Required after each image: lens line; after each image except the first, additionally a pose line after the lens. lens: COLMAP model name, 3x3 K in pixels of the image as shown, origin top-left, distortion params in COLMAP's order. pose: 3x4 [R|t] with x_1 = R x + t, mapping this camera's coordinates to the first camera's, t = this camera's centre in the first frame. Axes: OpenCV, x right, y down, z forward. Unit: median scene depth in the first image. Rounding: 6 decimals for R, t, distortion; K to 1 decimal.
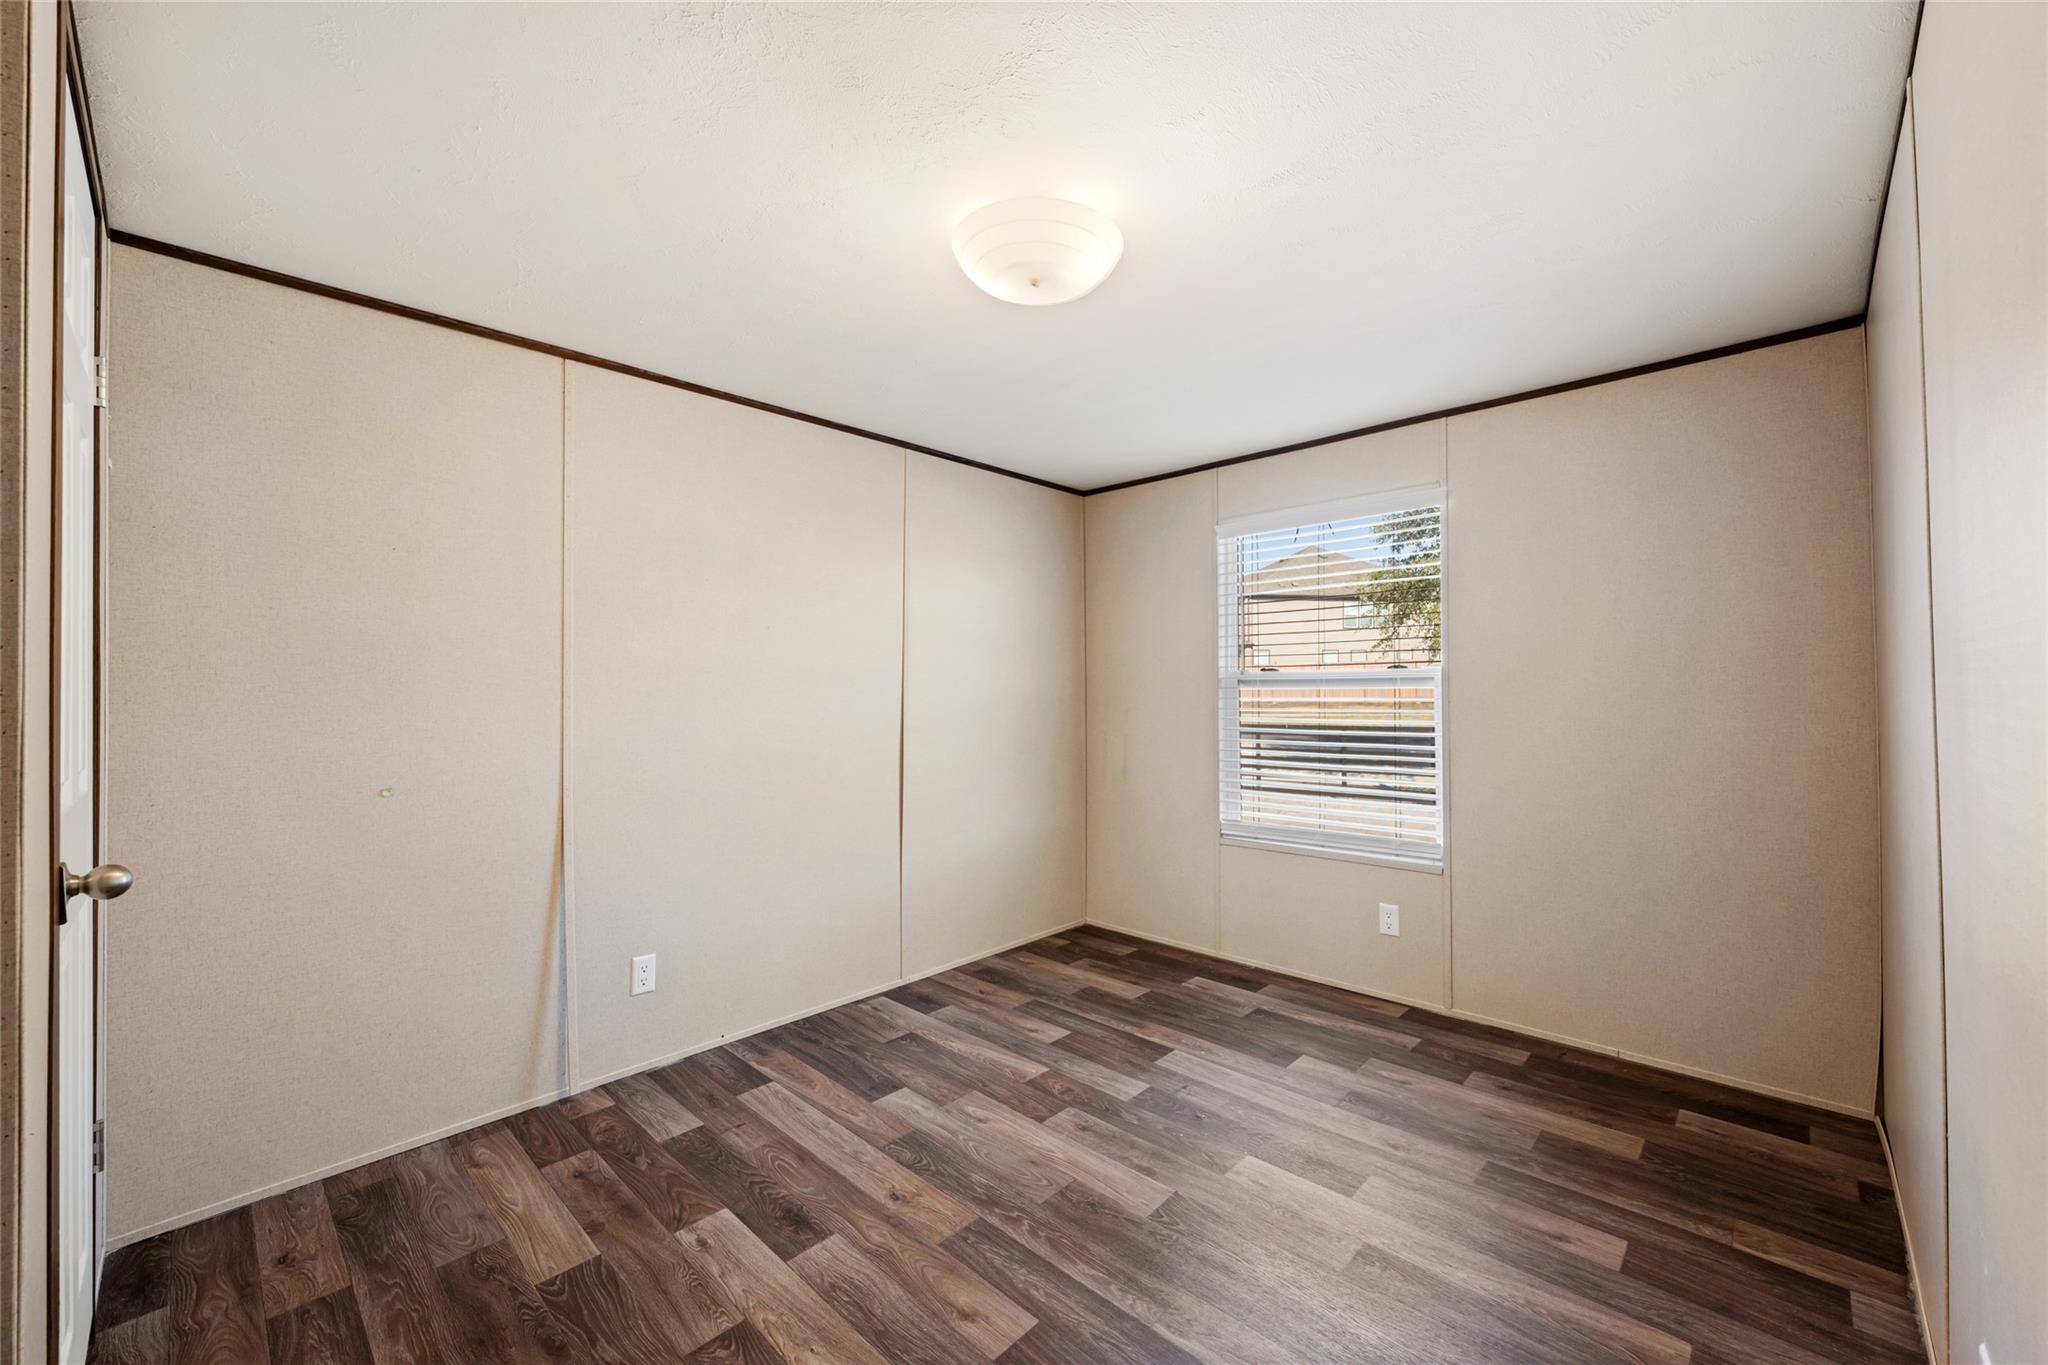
lens RADIAL K [[804.3, 0, 1024.0], [0, 804.3, 682.5], [0, 0, 1]] dist [-0.001626, 0.000078]
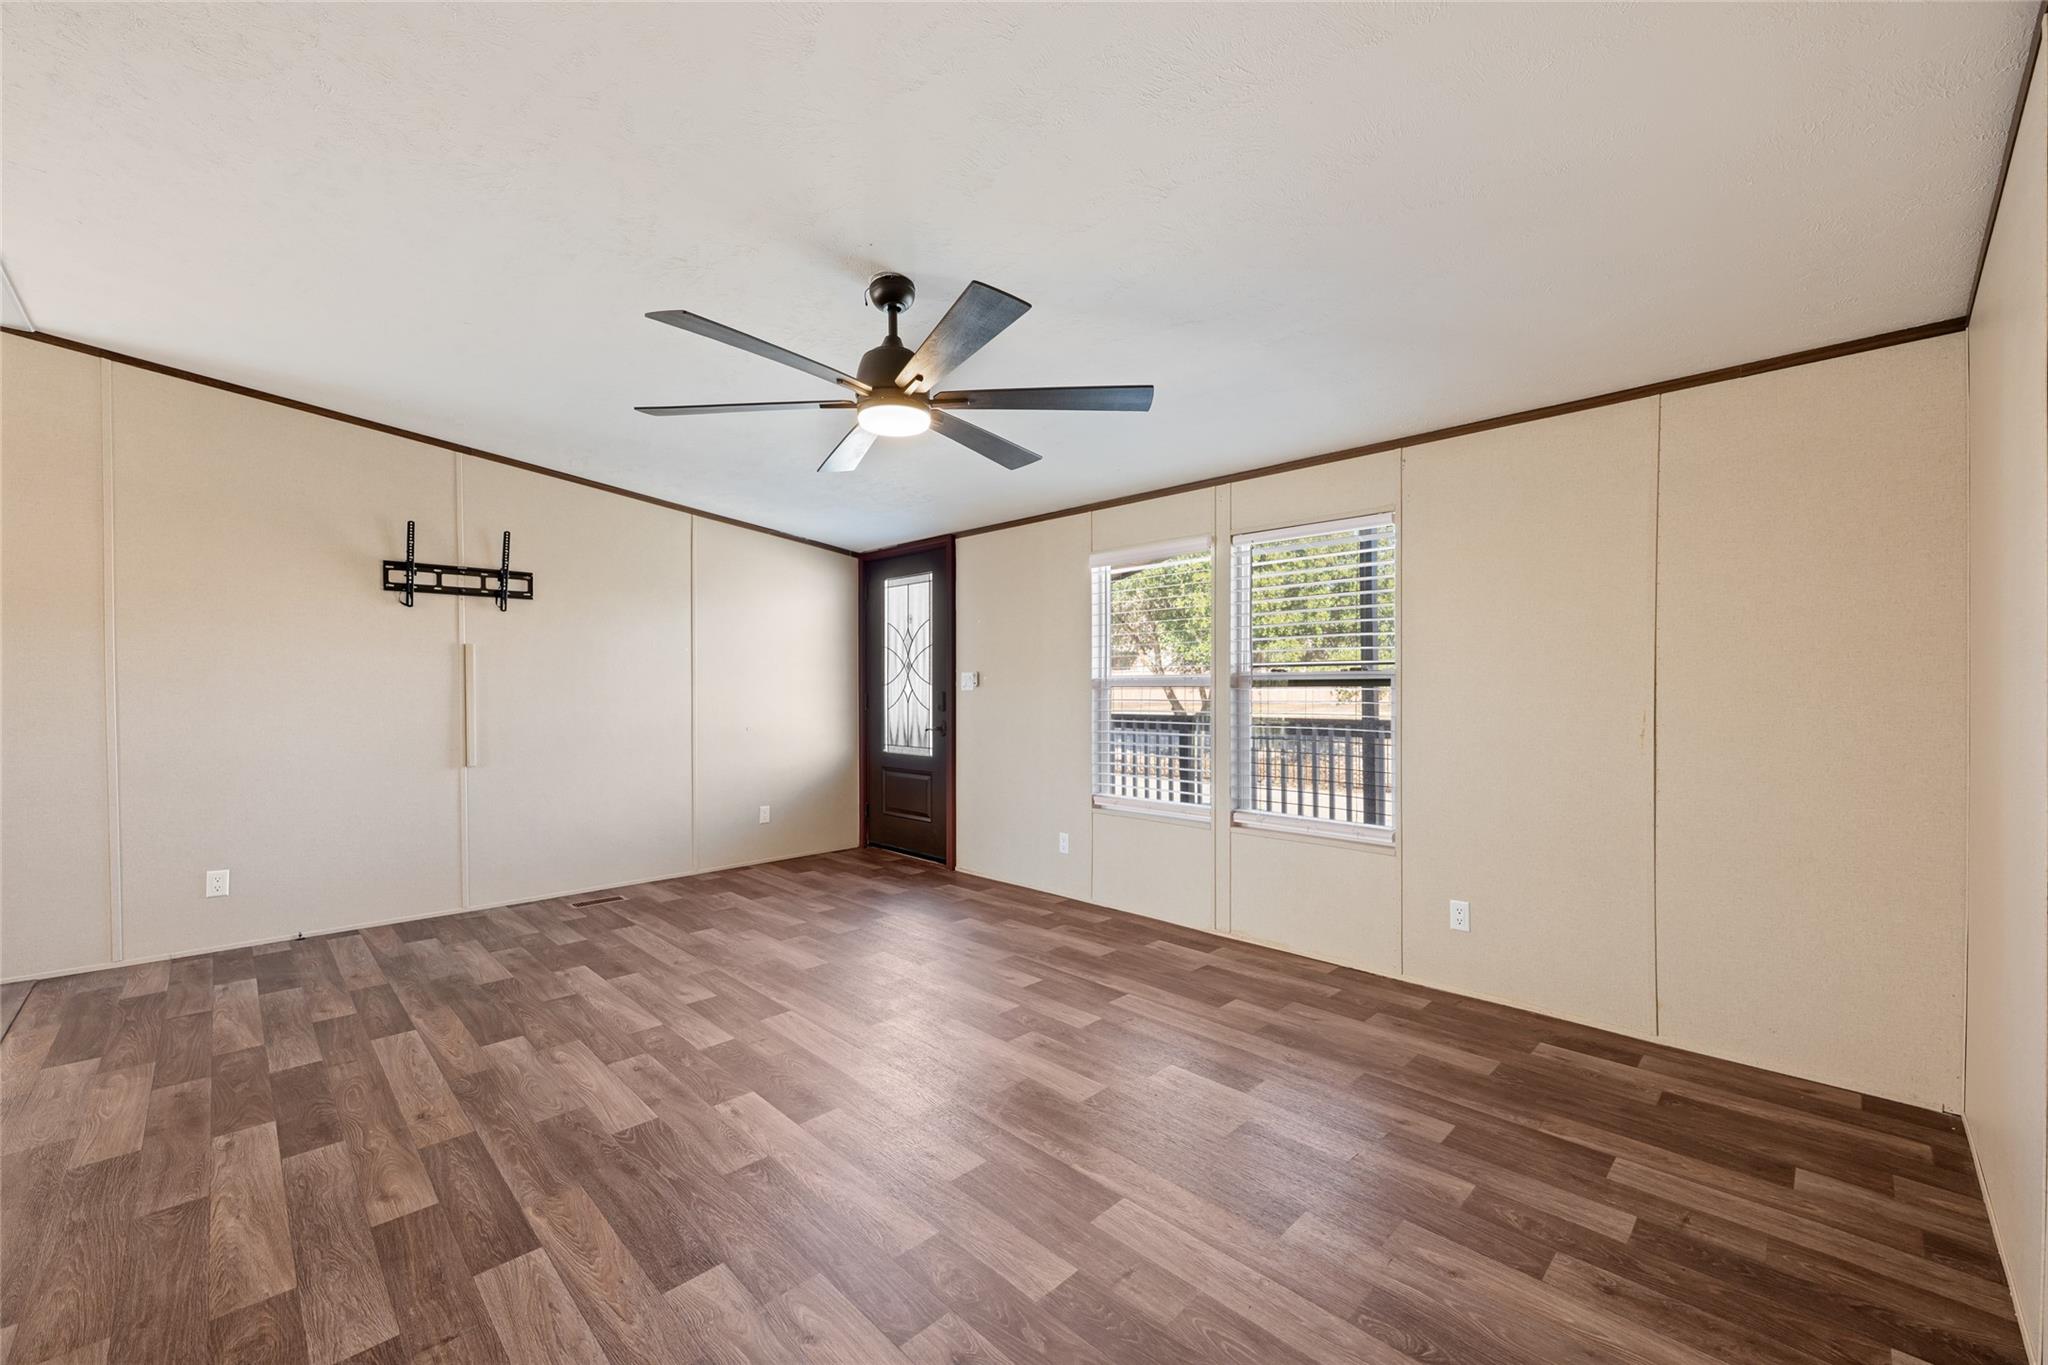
lens RADIAL K [[813.7, 0, 1027.1], [0, 813.7, 697.2], [0, 0, 1]] dist [-0.001454, -0.000378]
pose [[0.999689, 0.007464, -0.023814, 0.080596], [-0.006982, 0.999770, 0.020262, -0.003242], [0.023960, -0.020090, 0.999511, -0.239272]]
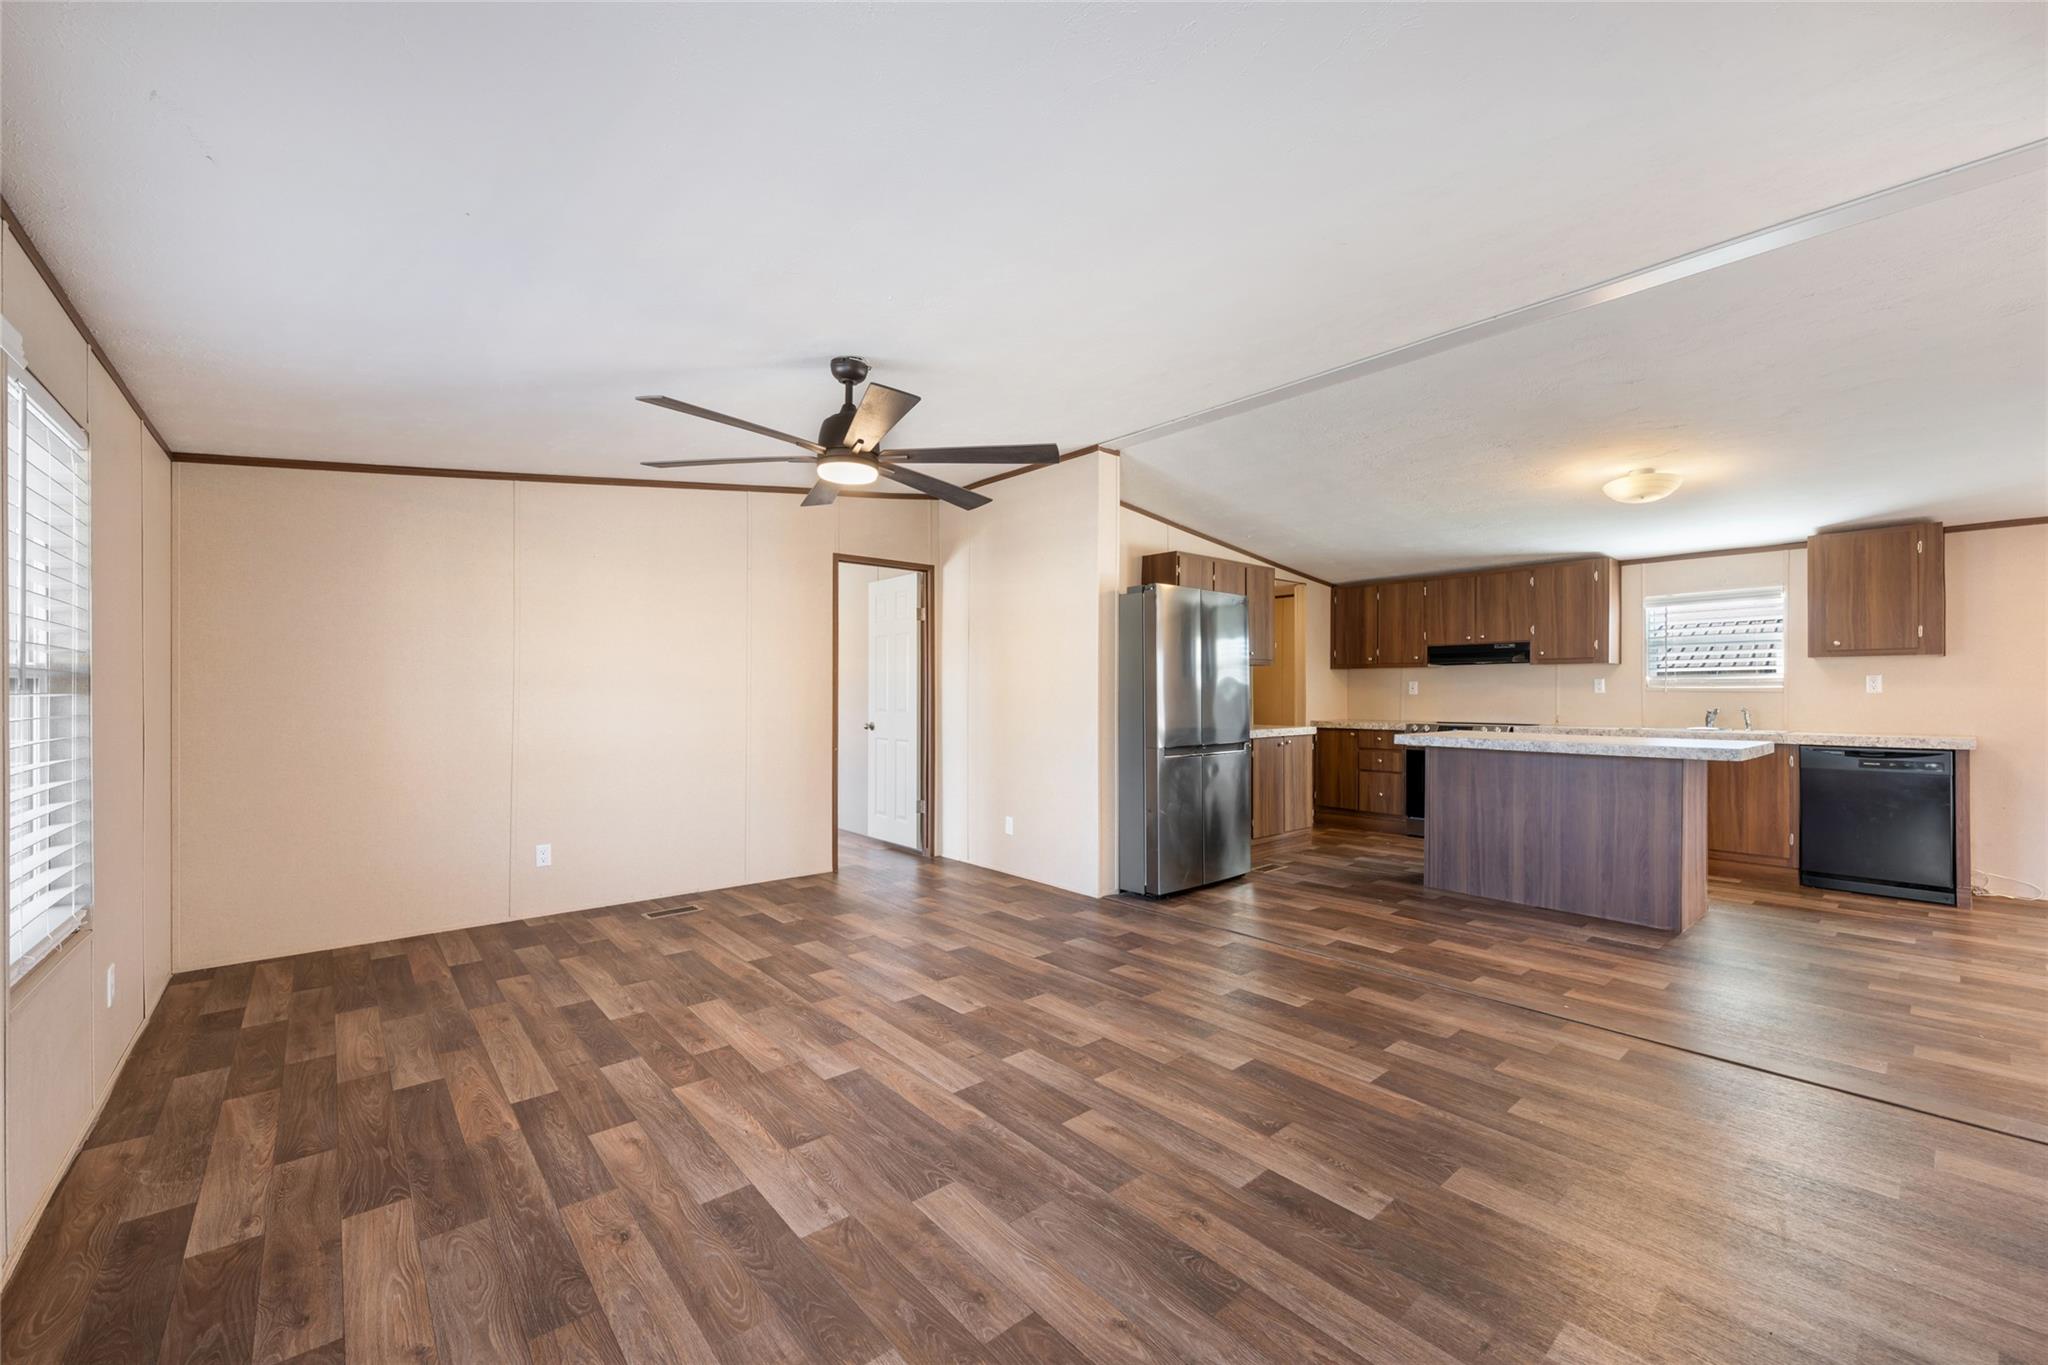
lens RADIAL K [[813.7, 0, 1027.1], [0, 813.7, 697.2], [0, 0, 1]] dist [-0.001454, -0.000378]
pose [[-0.995968, 0.006799, 0.089448, -0.574777], [0.006096, 0.999948, -0.008125, 0.027723], [-0.089499, -0.007547, -0.995958, 2.309401]]
